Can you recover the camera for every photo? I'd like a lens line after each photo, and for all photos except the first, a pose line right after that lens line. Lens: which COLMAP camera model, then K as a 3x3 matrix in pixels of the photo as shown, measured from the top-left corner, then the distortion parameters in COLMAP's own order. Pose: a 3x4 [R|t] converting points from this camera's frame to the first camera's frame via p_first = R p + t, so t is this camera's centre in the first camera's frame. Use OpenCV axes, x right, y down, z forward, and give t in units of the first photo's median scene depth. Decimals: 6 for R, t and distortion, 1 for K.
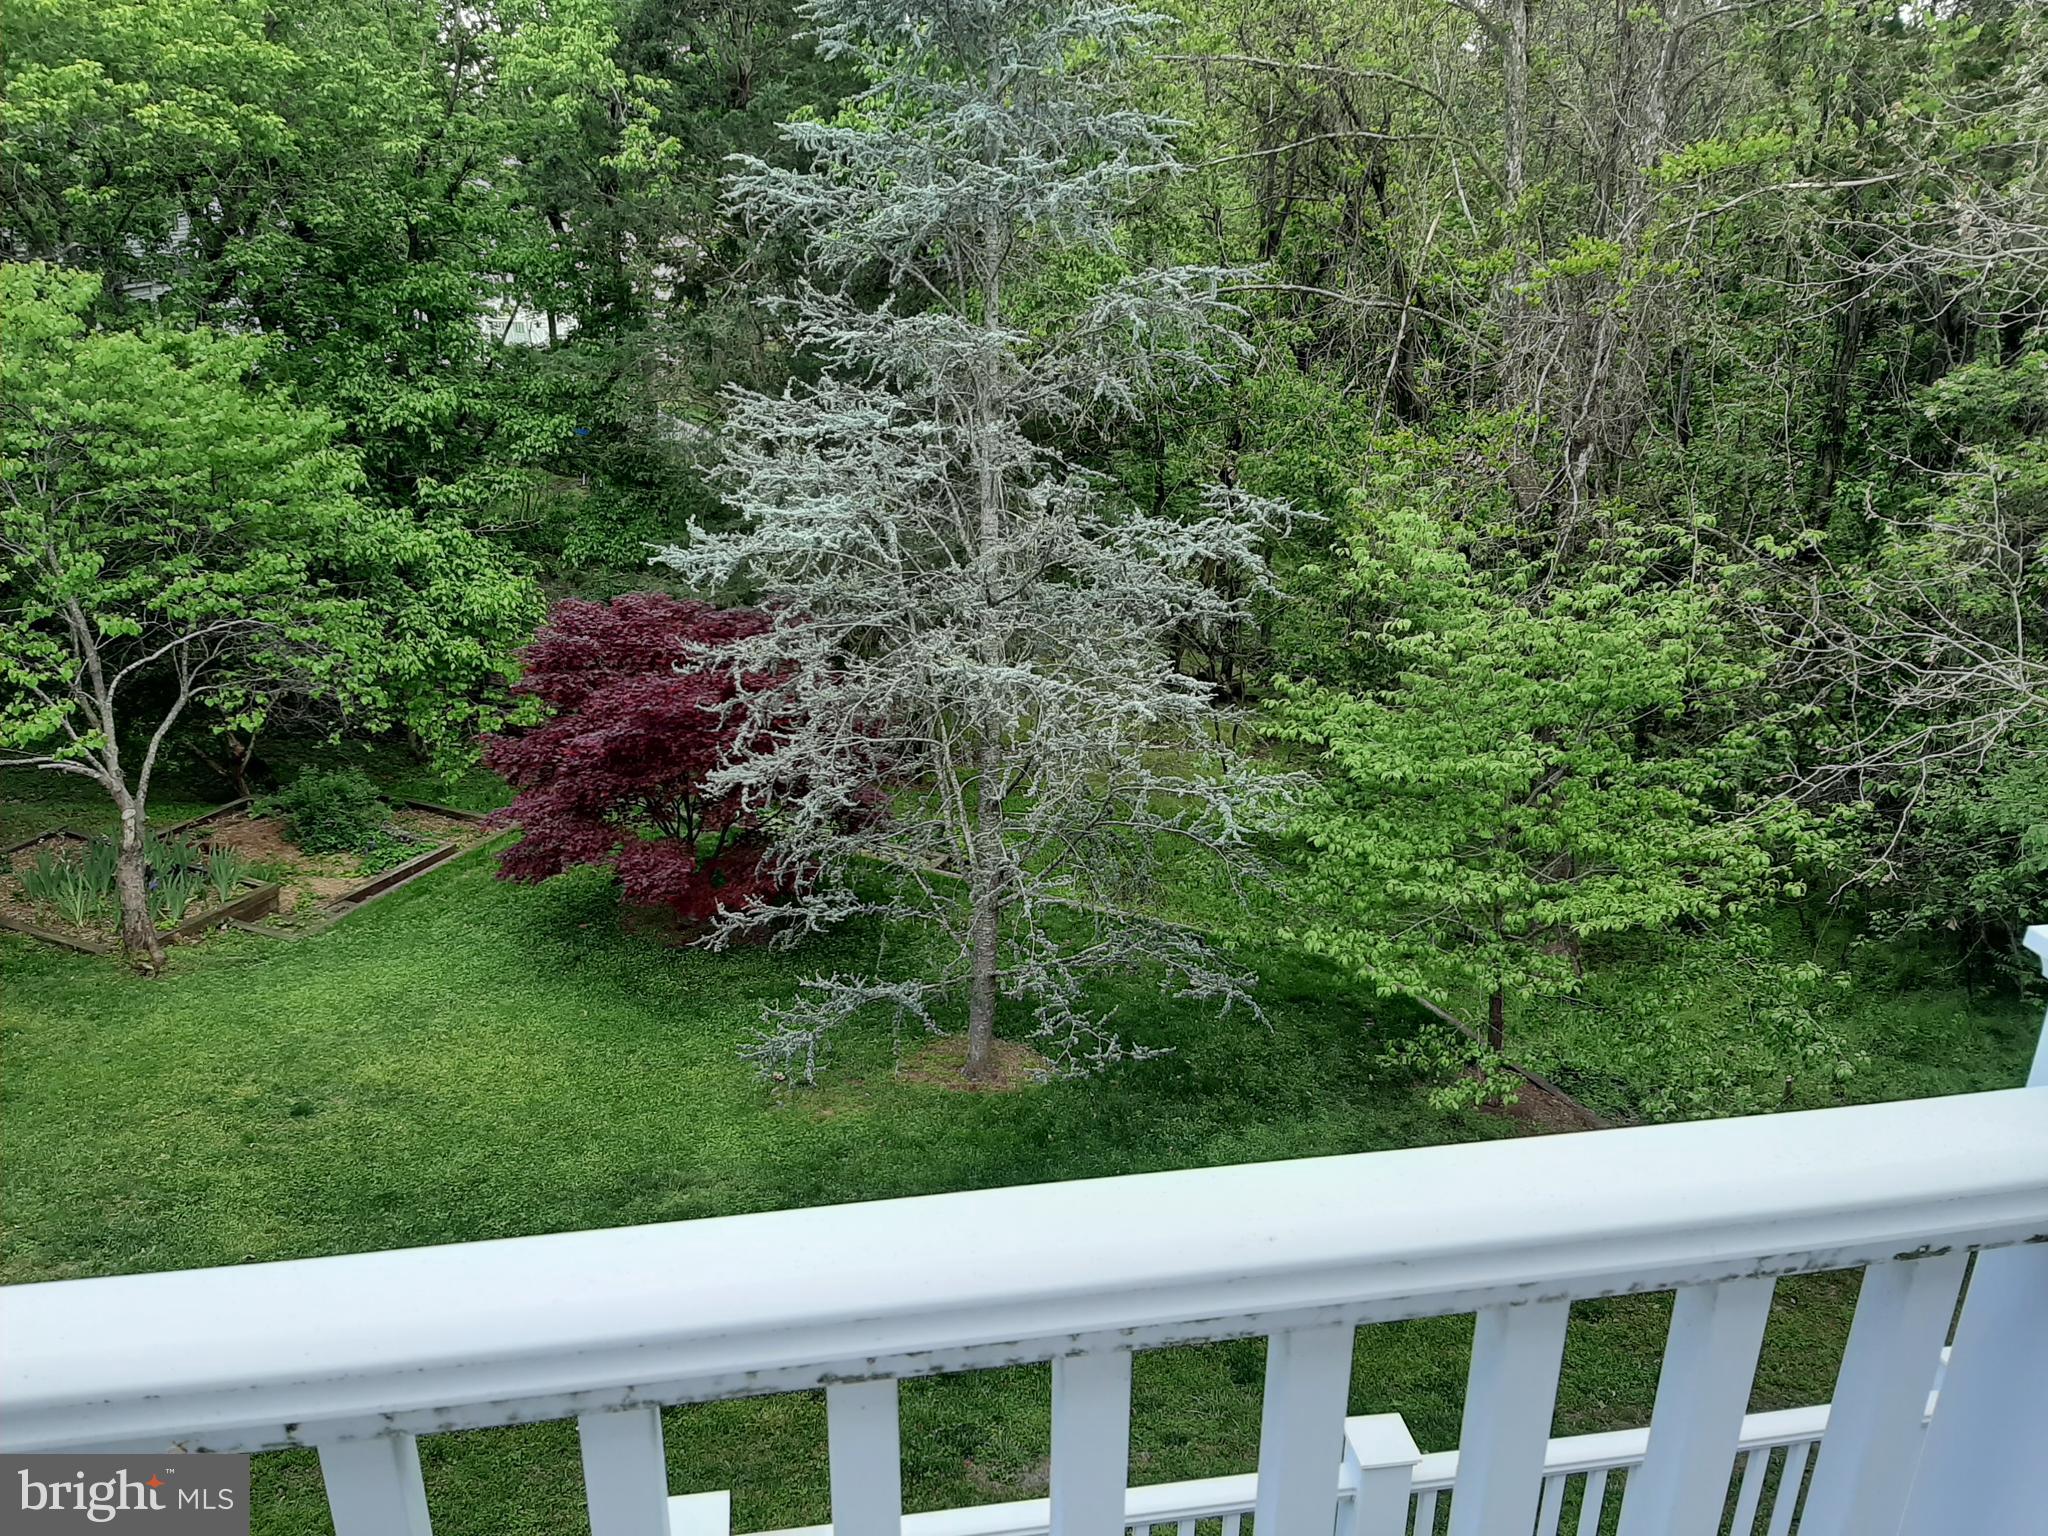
lens RADIAL K [[1578.9, 0, 1031.1], [0, 1578.9, 765.5], [0, 0, 1]] dist [0.072397, -0.132757]
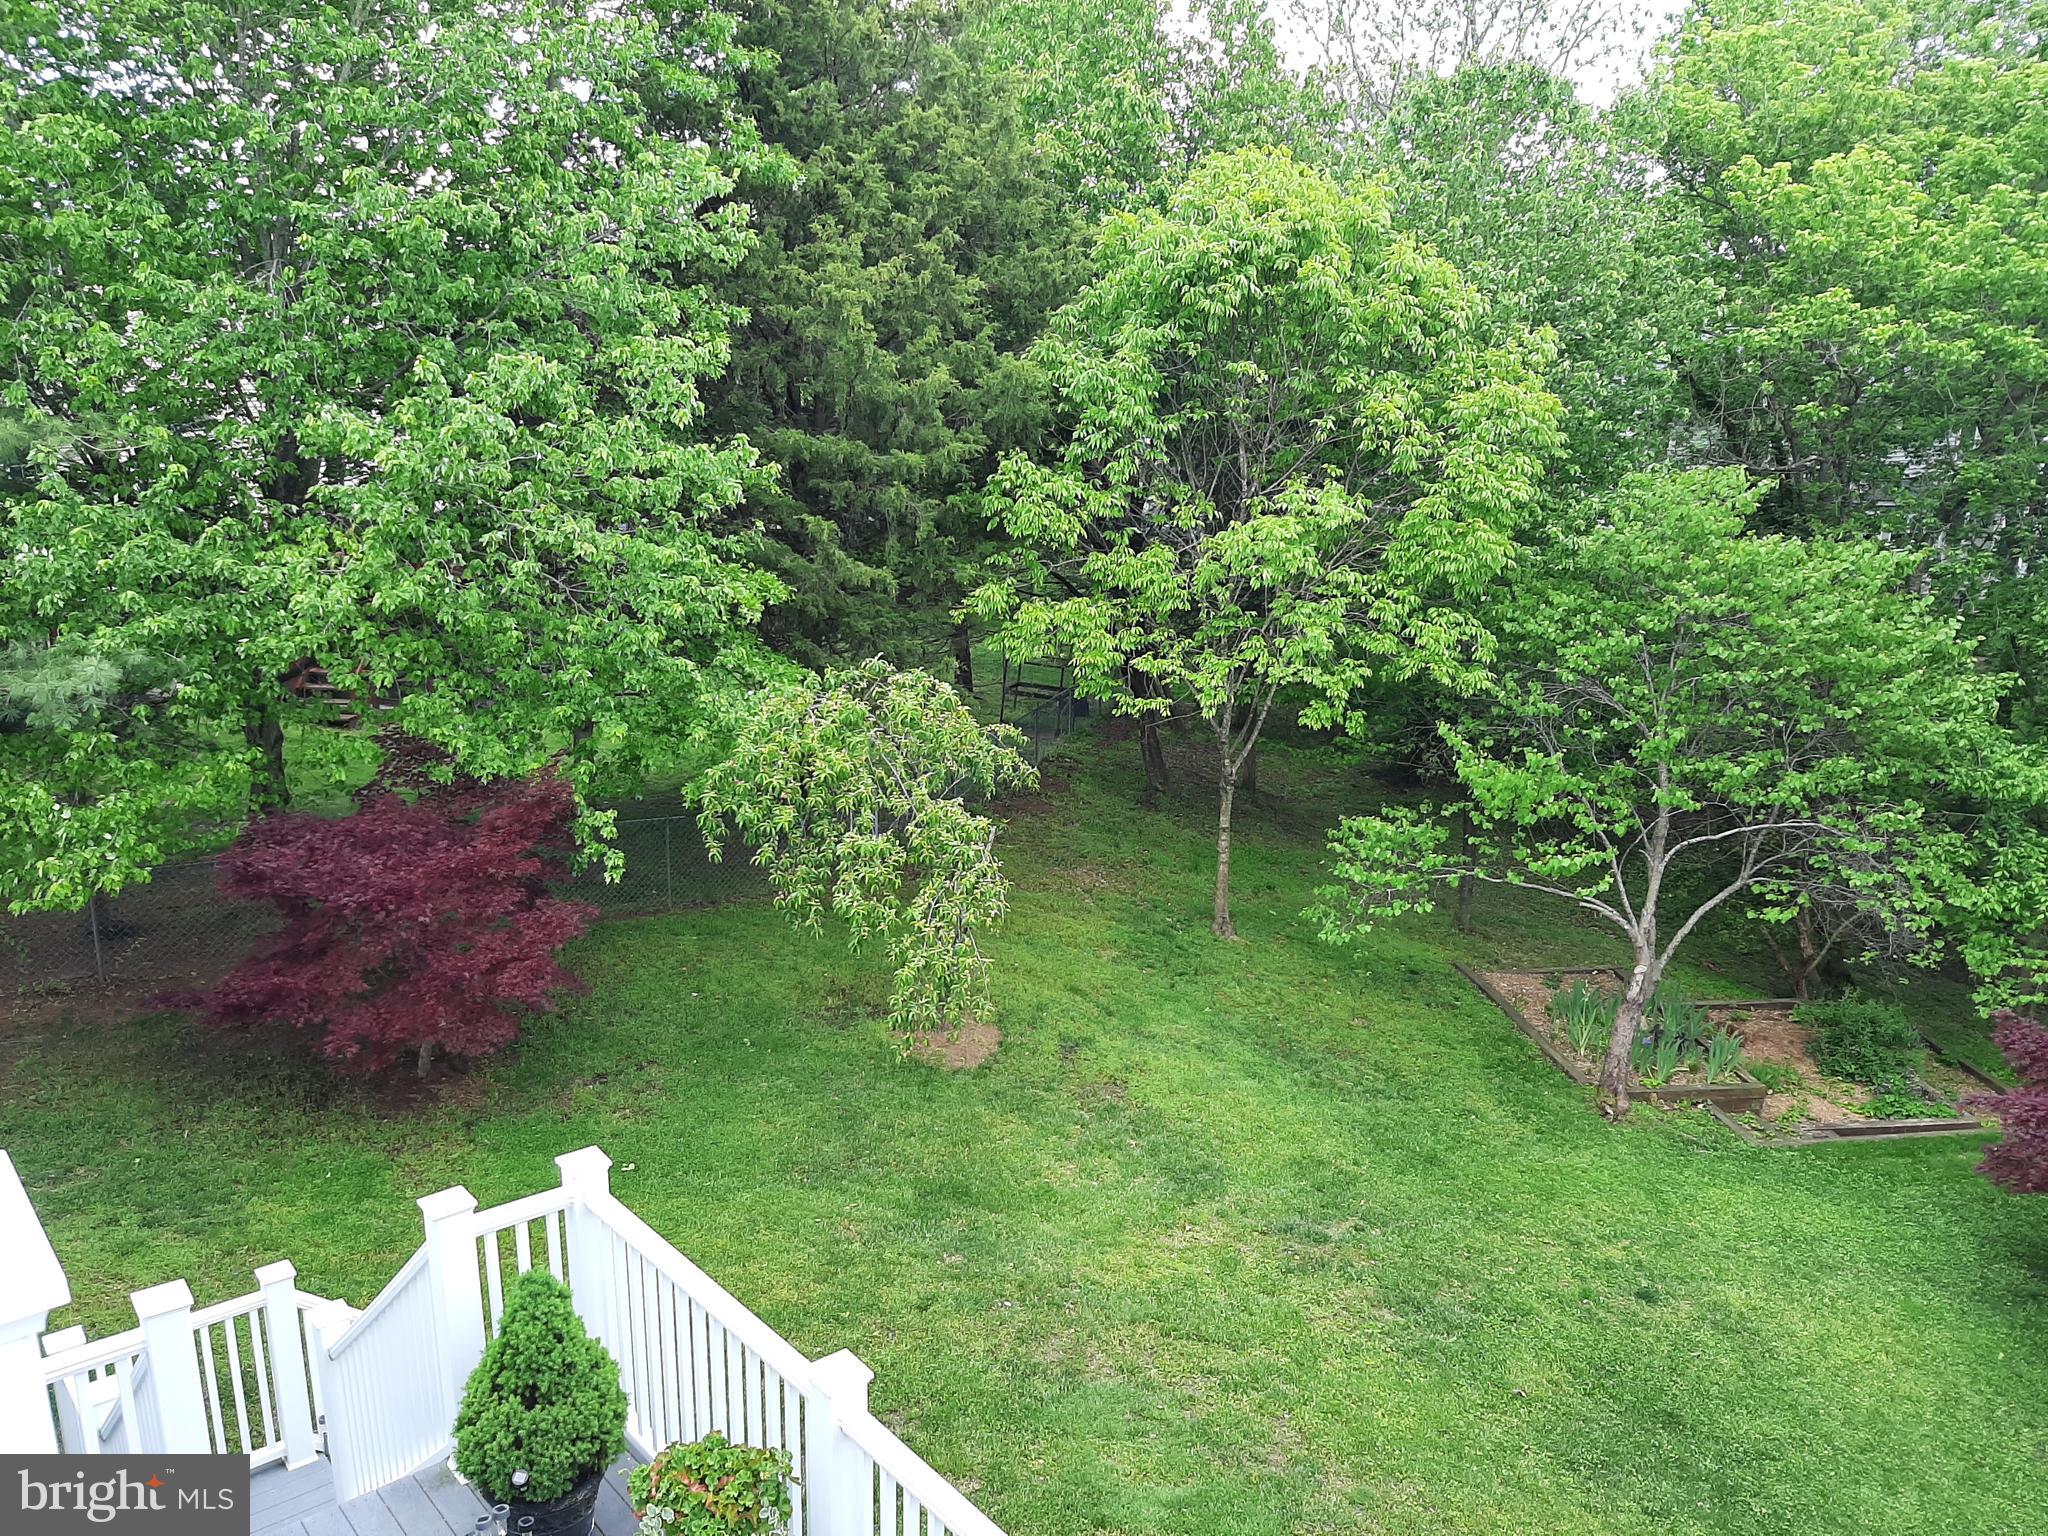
lens RADIAL K [[1578.9, 0, 1031.1], [0, 1578.9, 765.5], [0, 0, 1]] dist [0.072397, -0.132757]
pose [[0.504139, 0.197345, -0.840773, 0.096646], [-0.304400, 0.951668, 0.040852, -0.018335], [0.808198, 0.235336, 0.539845, 0.055037]]
